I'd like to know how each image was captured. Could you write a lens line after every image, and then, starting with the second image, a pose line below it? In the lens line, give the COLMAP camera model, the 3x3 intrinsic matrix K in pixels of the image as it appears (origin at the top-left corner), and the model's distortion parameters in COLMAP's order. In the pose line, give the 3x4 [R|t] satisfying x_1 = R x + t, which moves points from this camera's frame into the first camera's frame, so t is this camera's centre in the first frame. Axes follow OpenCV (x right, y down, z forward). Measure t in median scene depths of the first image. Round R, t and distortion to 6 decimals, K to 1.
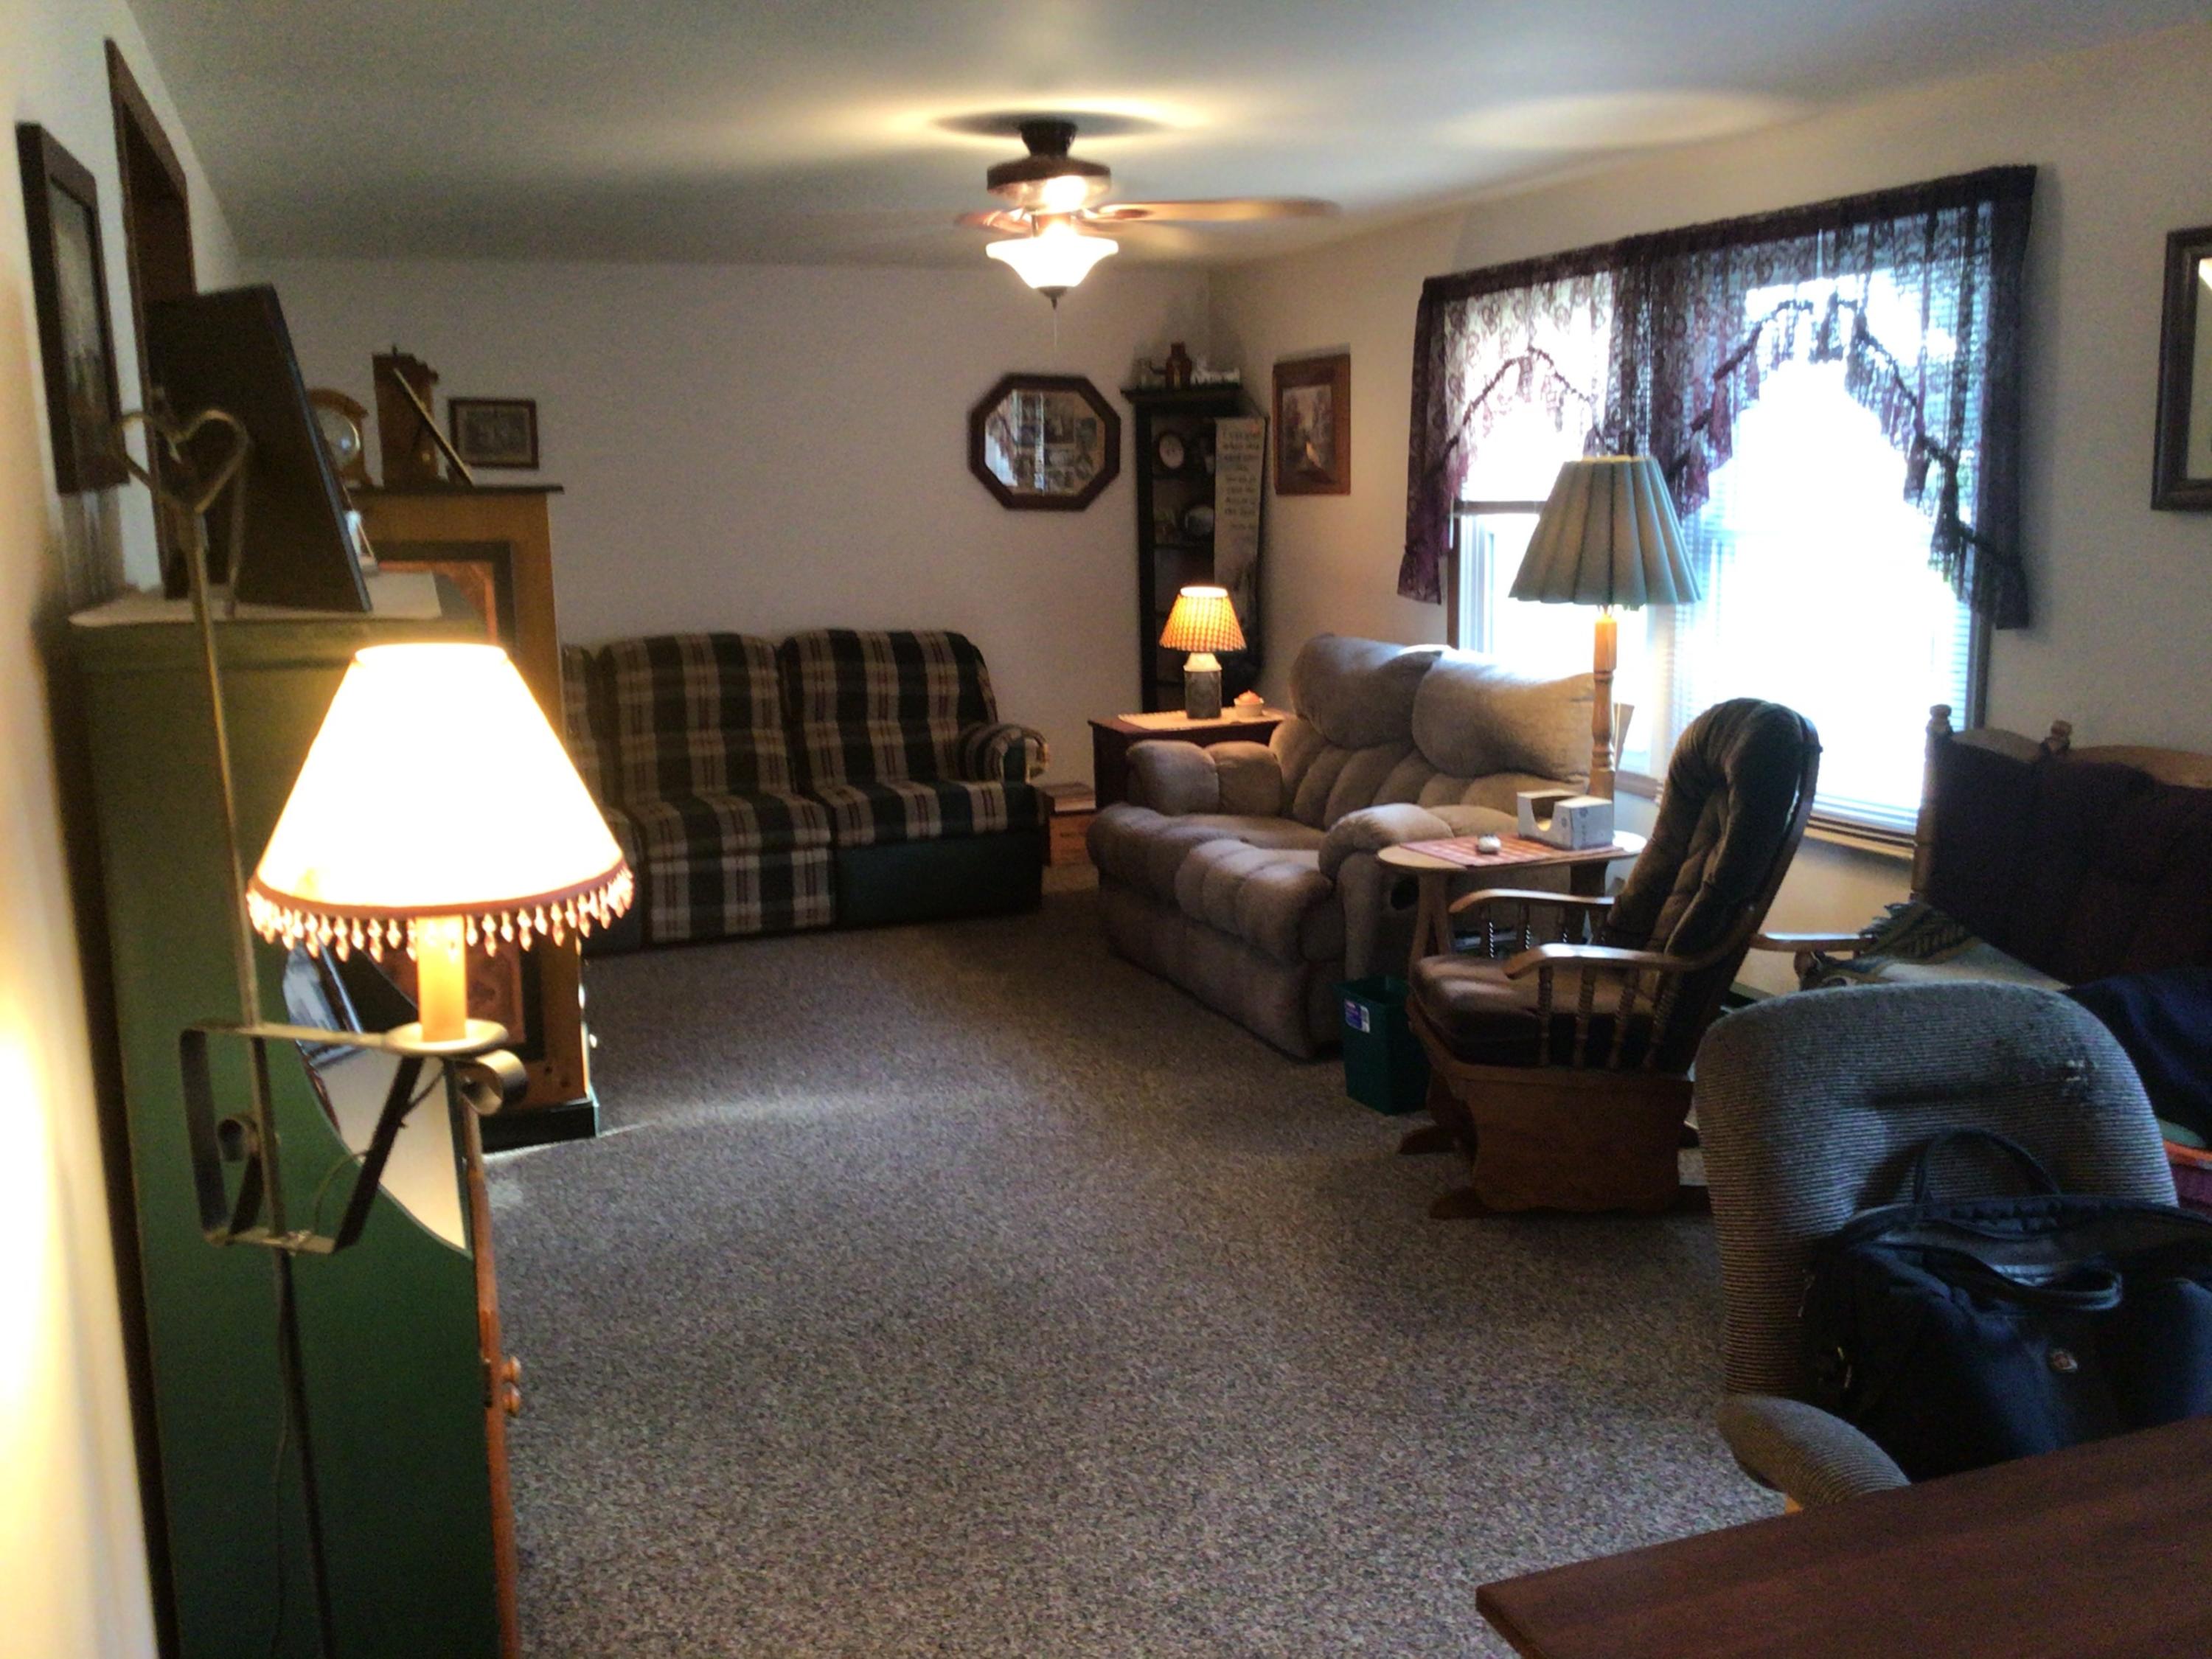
lens RADIAL K [[1961.9, 0, 1123.1], [0, 1961.9, 839.0], [0, 0, 1]] dist [0.127846, -0.281742]
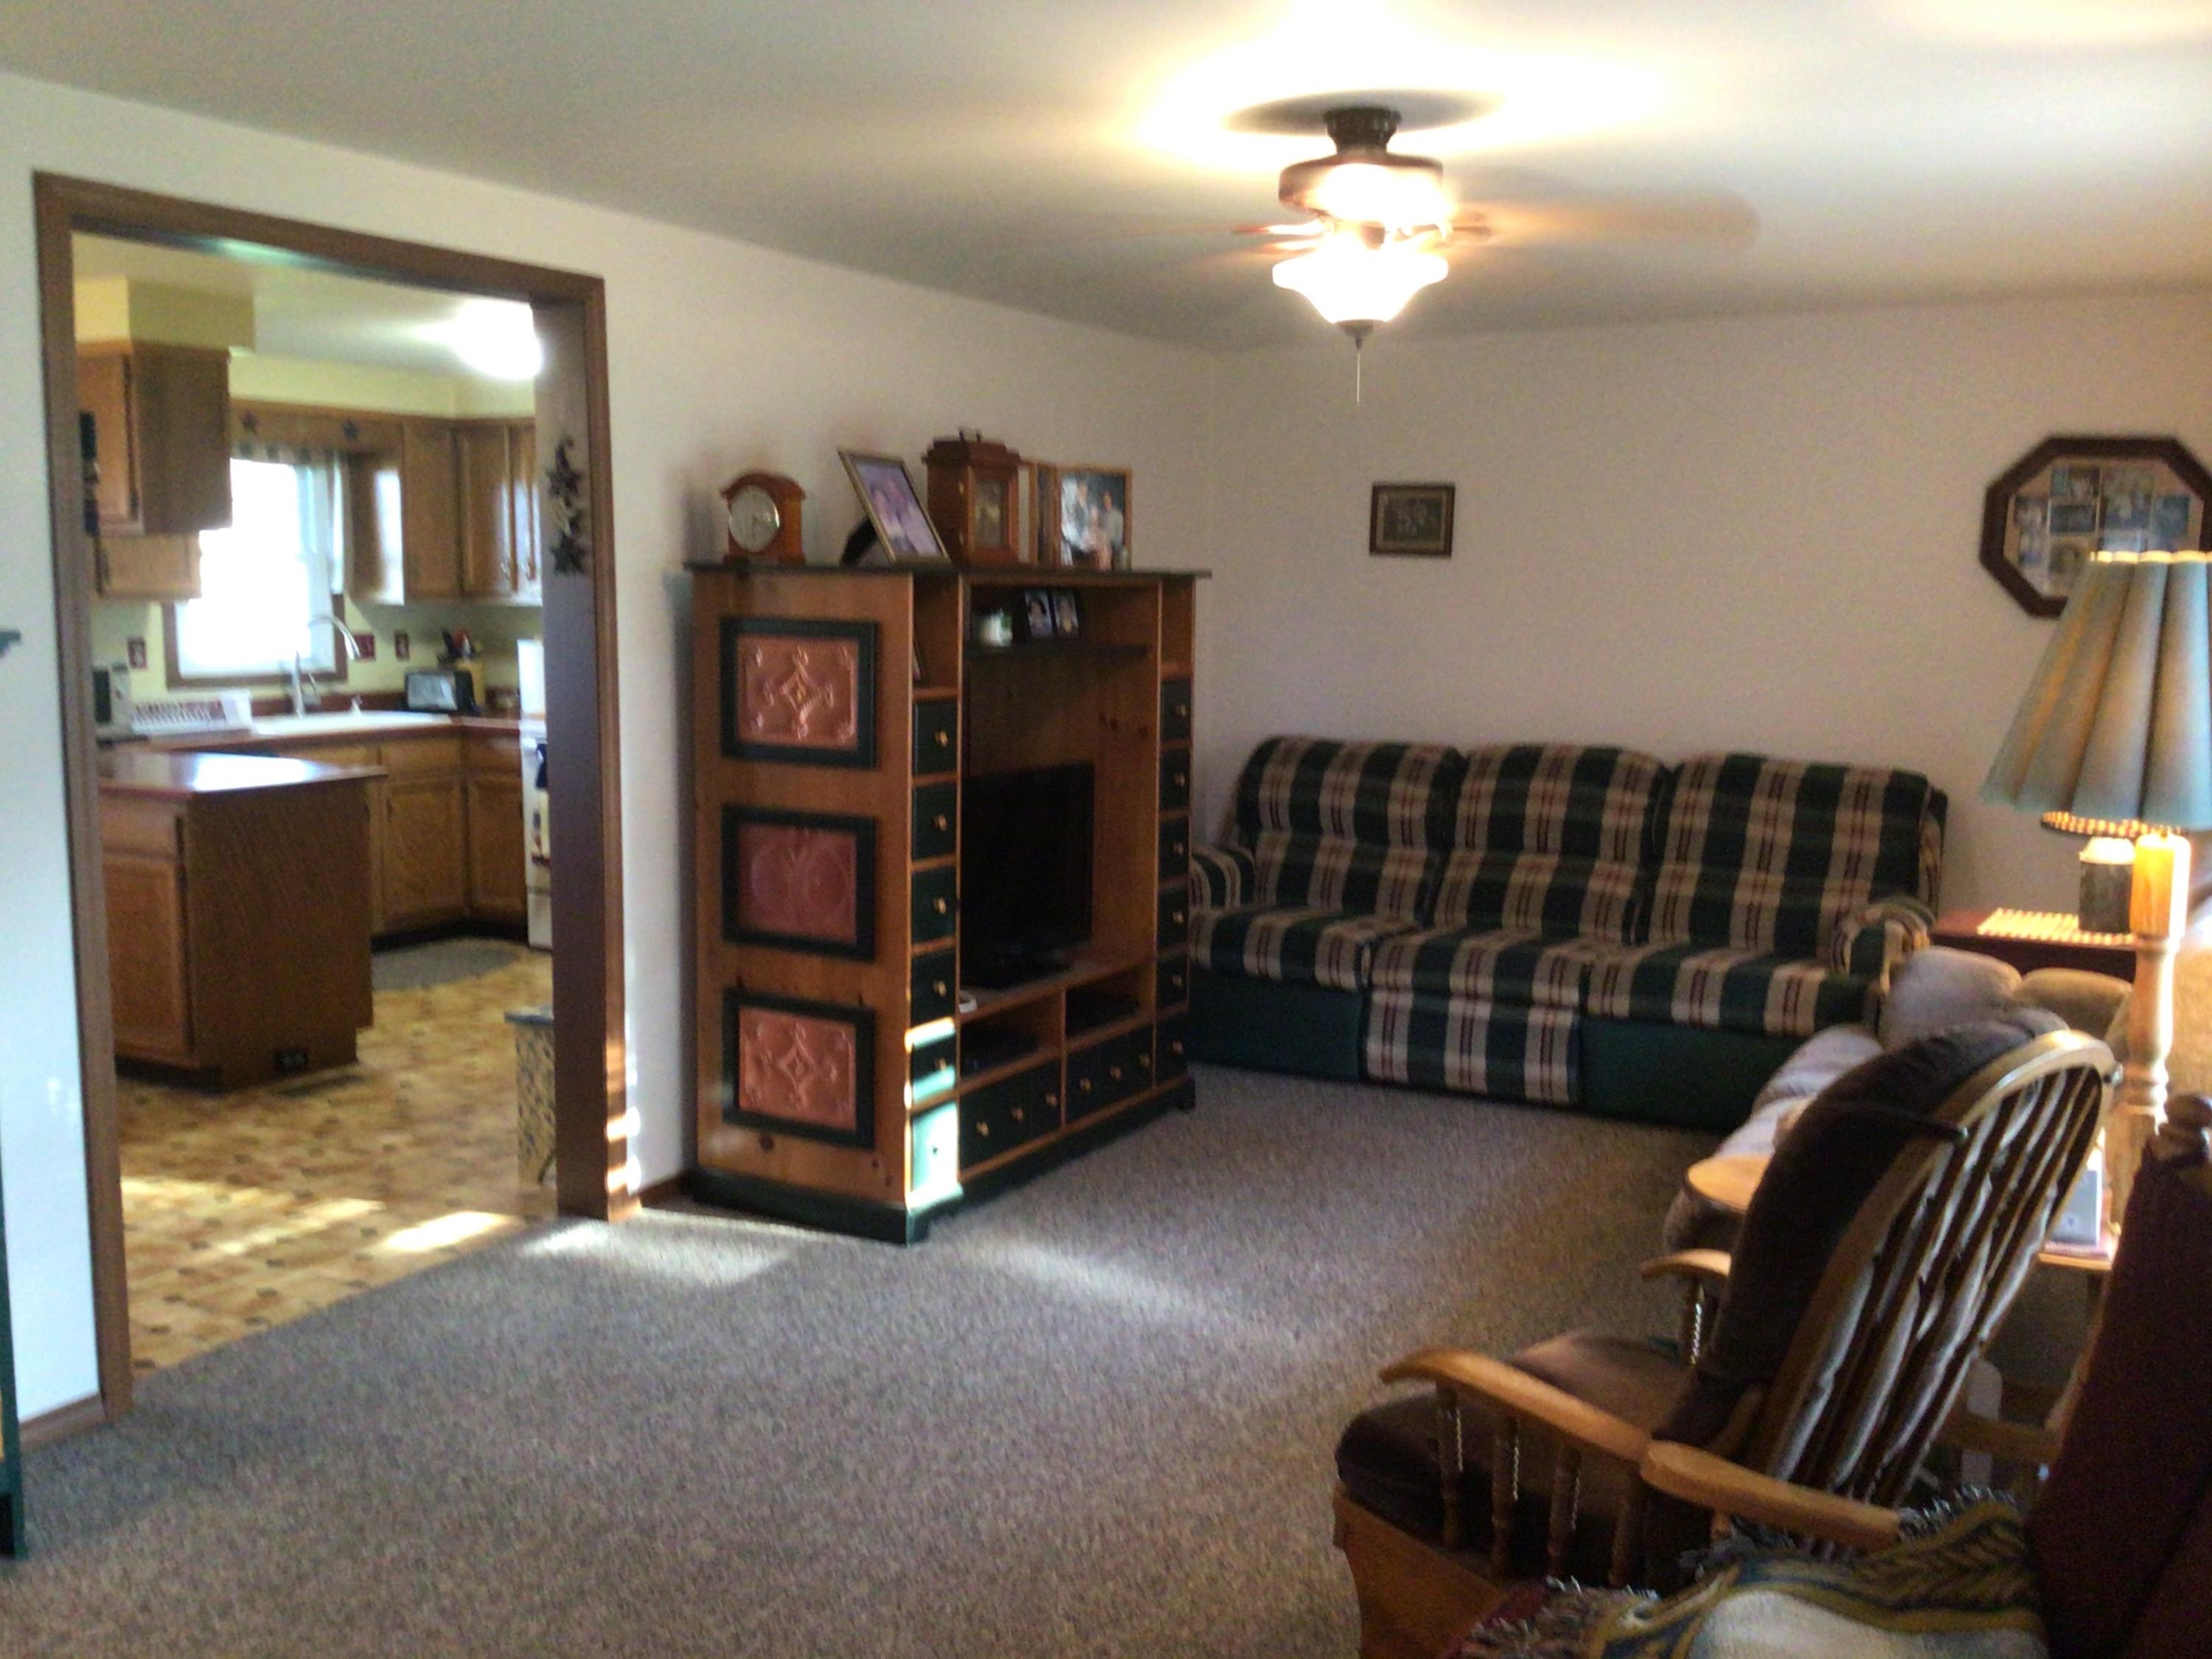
lens RADIAL K [[1961.9, 0, 1123.1], [0, 1961.9, 839.0], [0, 0, 1]] dist [0.127846, -0.281742]
pose [[0.643507, 0.123391, -0.755429, 0.347270], [-0.158623, 0.986994, 0.026093, -0.059092], [0.748824, 0.103038, 0.654710, 0.308939]]
